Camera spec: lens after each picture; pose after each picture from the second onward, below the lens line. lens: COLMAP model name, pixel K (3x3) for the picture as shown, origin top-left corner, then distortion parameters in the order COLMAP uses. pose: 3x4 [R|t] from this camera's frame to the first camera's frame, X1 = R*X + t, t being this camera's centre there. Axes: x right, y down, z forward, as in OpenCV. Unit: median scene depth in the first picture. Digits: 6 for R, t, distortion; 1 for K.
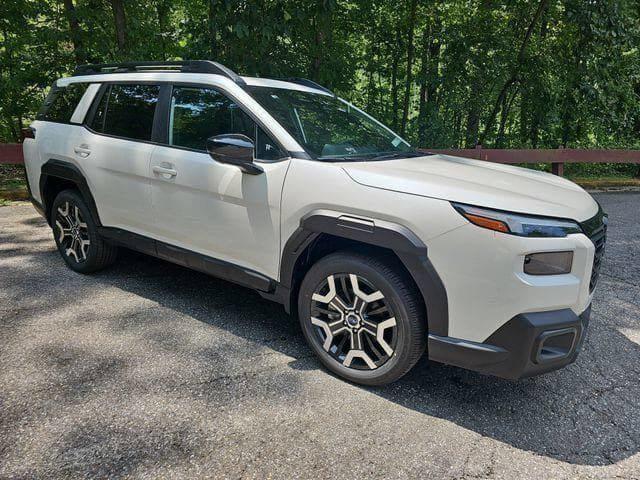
lens RADIAL K [[384.2, 0, 321.0], [0, 384.2, 241.5], [0, 0, 1]] dist [0.010836, 0.000449]
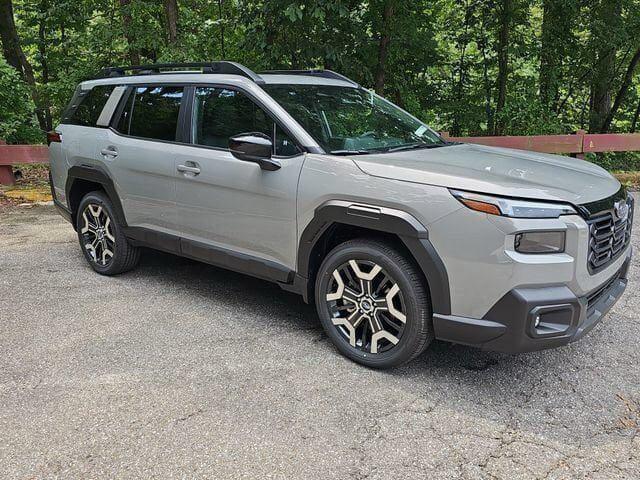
lens RADIAL K [[460.3, 0, 322.5], [0, 460.3, 238.3], [0, 0, 1]] dist [0.028867, -0.010804]
pose [[0.995827, -0.016397, -0.089775, 0.072615], [0.013613, 0.999410, -0.031533, 0.053823], [0.090239, 0.030179, 0.995463, -0.234085]]
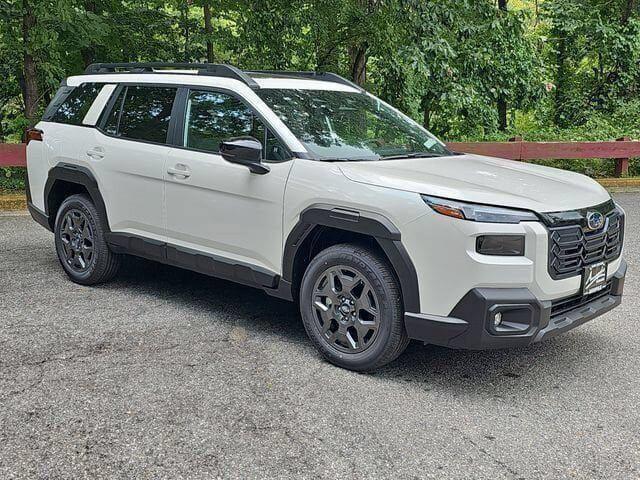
lens RADIAL K [[596.0, 0, 321.5], [0, 596.0, 242.5], [0, 0, 1]] dist [0.030792, 0.000000]
pose [[0.992463, 0.012392, -0.121918, 0.192704], [-0.022540, 0.996360, -0.082212, 0.145086], [0.120456, 0.084340, 0.989129, -0.589286]]
